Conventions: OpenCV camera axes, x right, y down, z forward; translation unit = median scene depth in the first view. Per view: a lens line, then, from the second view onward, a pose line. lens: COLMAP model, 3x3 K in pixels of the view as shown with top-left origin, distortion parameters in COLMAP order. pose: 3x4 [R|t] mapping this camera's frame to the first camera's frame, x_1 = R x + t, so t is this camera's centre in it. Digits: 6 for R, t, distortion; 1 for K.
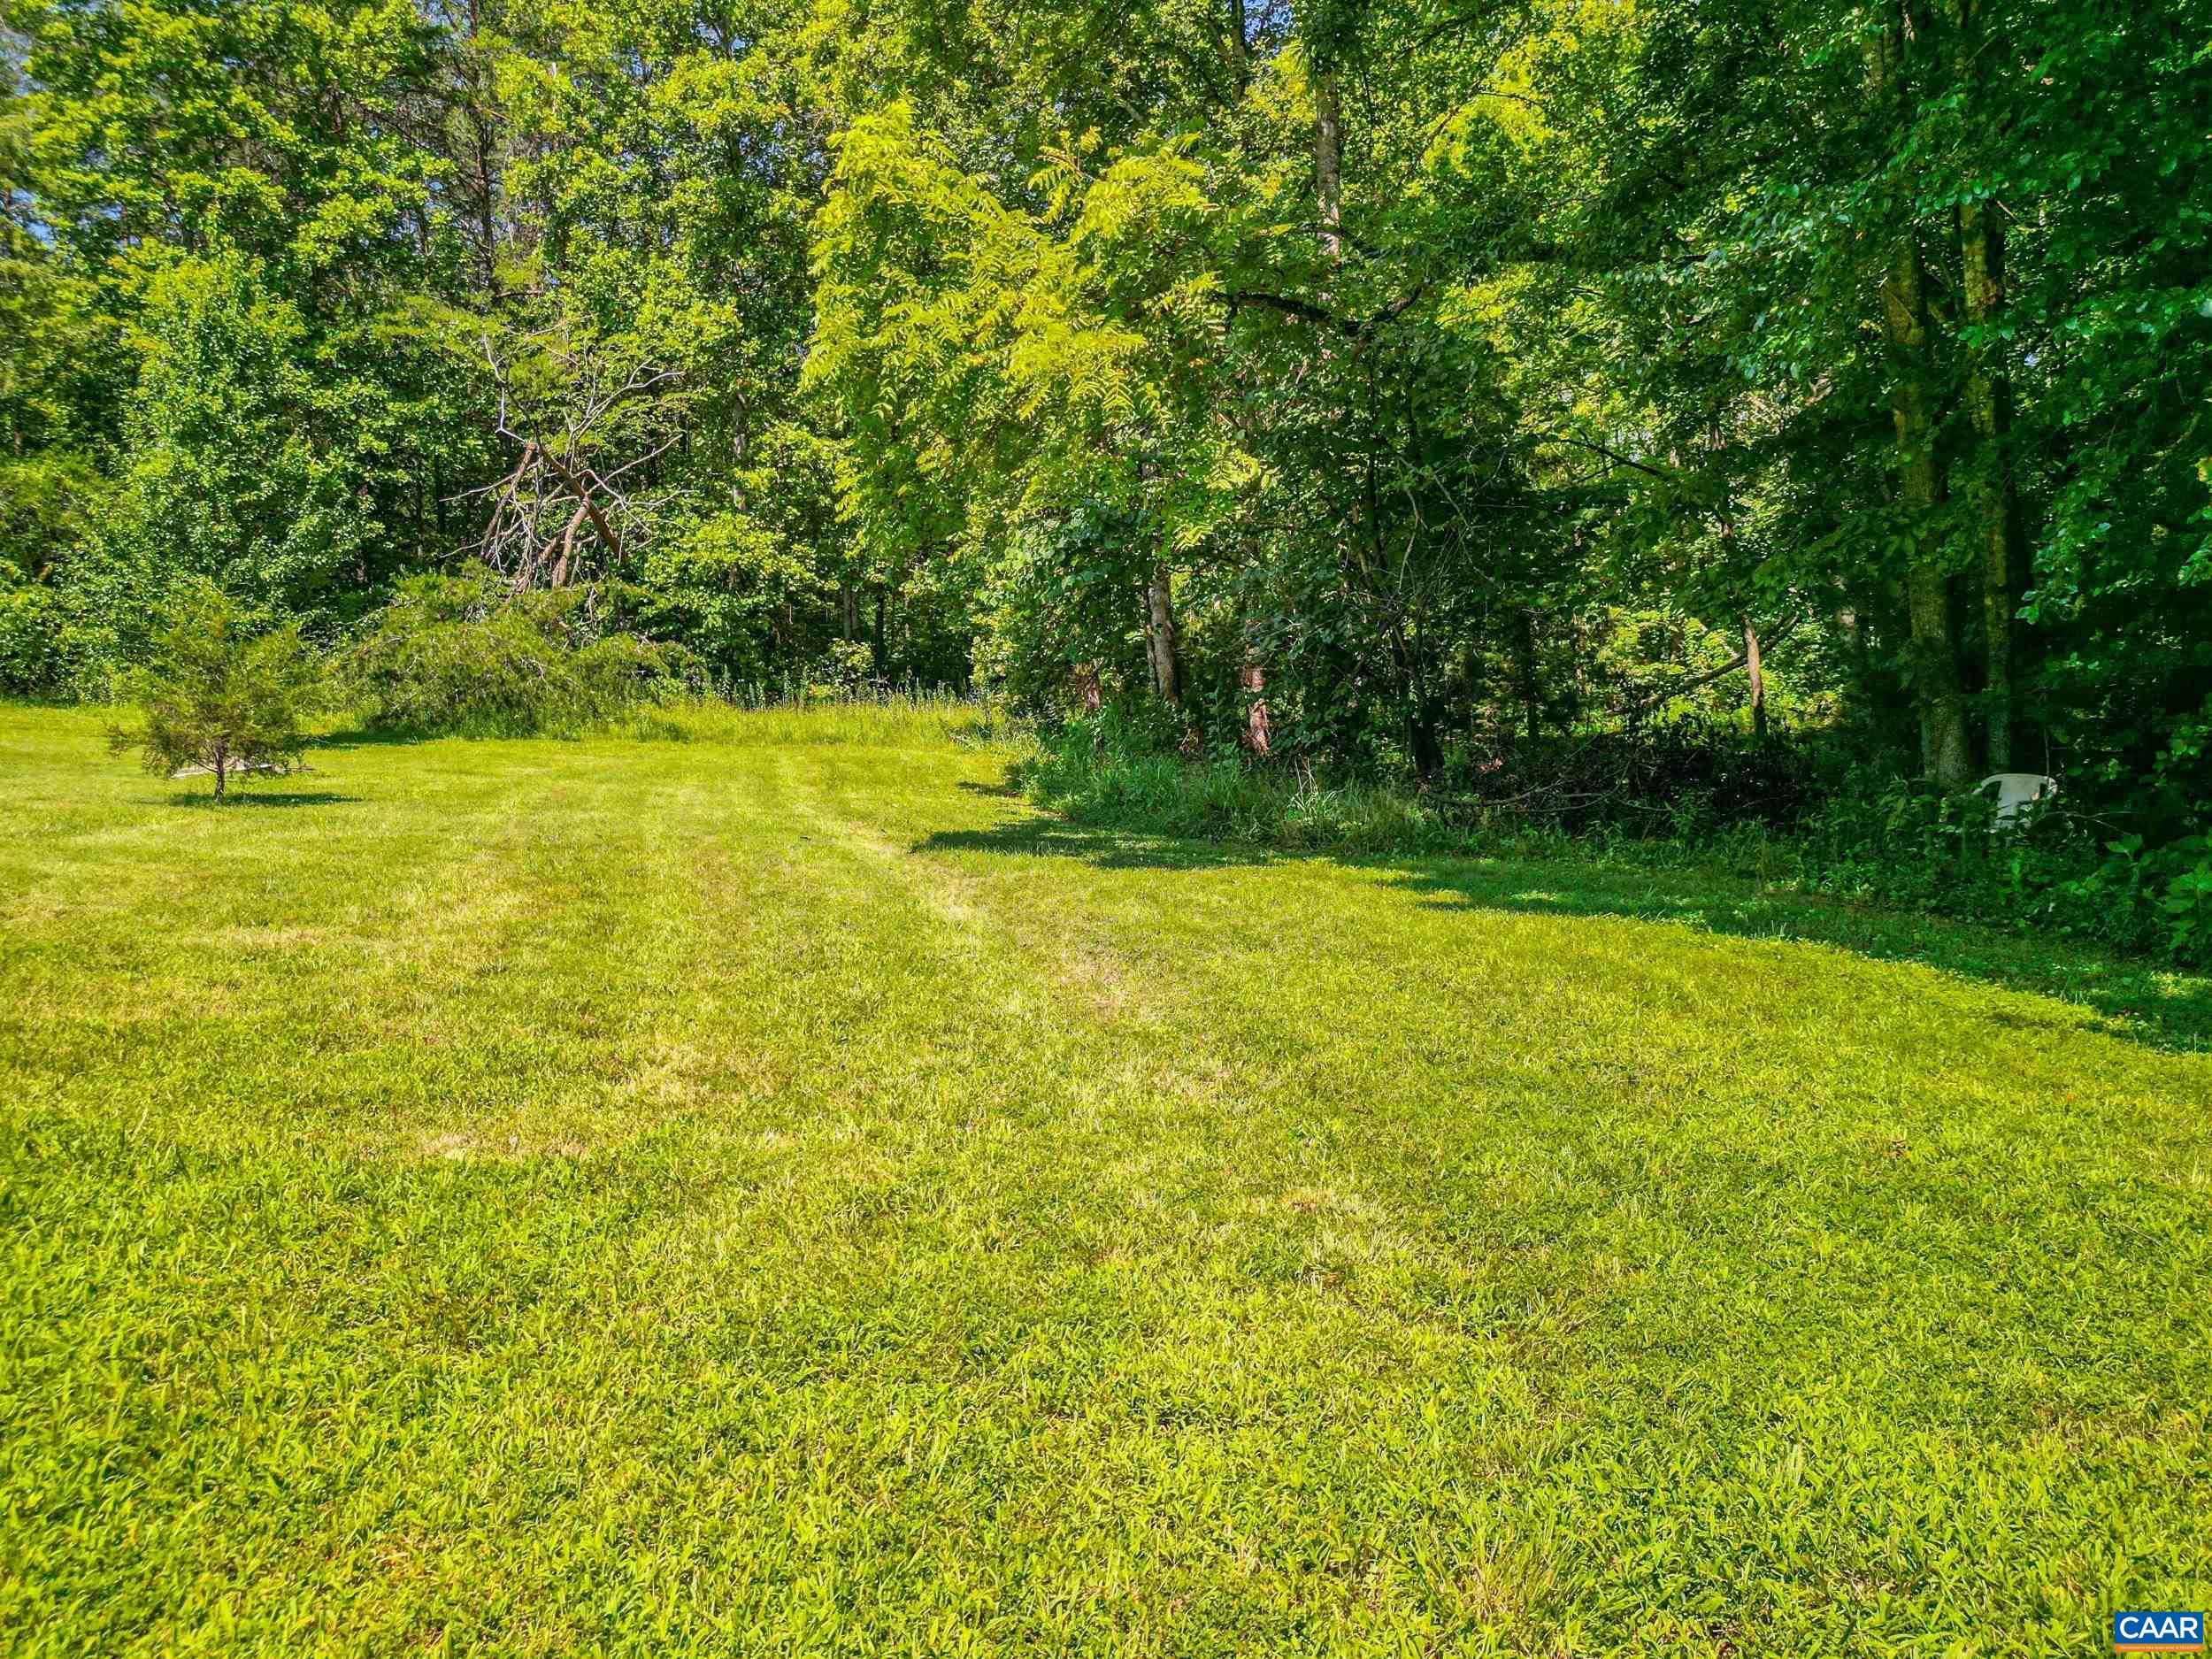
lens RADIAL K [[1502.1, 0, 1109.9], [0, 1502.1, 817.9], [0, 0, 1]] dist [0.081268, -0.083467]
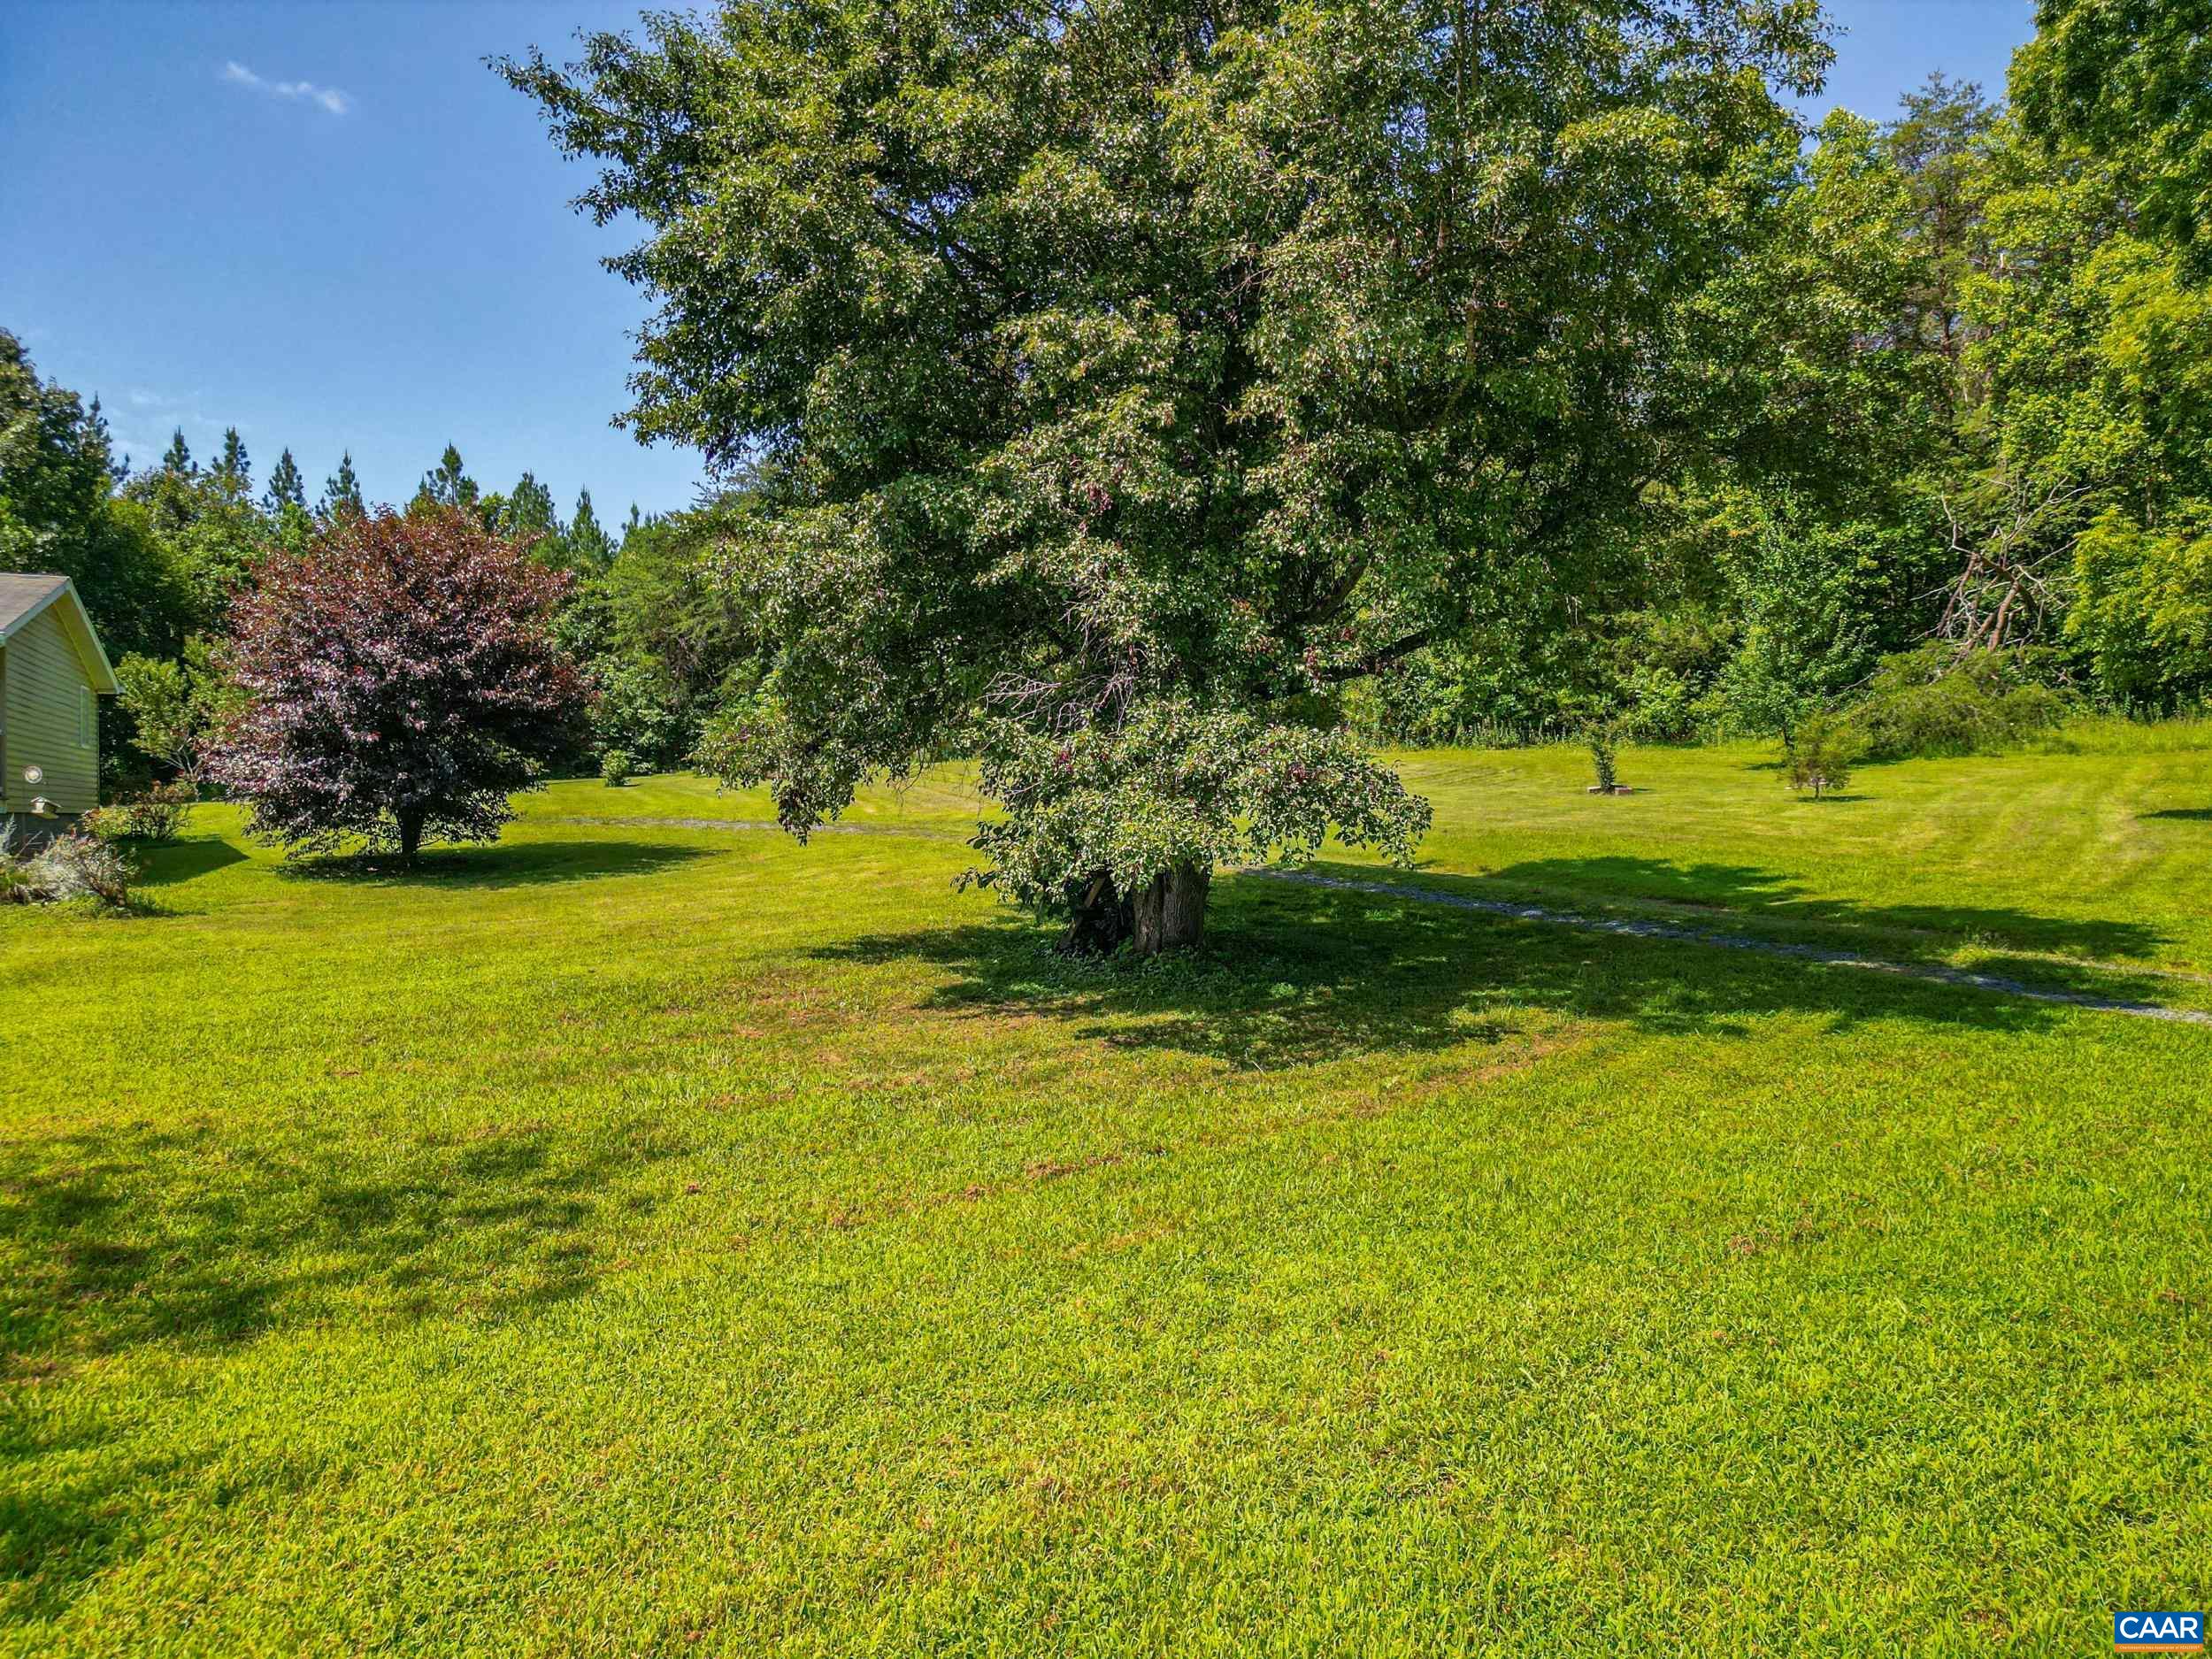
lens RADIAL K [[1502.1, 0, 1109.9], [0, 1502.1, 817.9], [0, 0, 1]] dist [0.081268, -0.083467]
pose [[0.624713, 0.003186, -0.780848, 0.255023], [0.003697, 0.999968, 0.007037, -0.001244], [0.780846, -0.007283, 0.624681, -0.584920]]
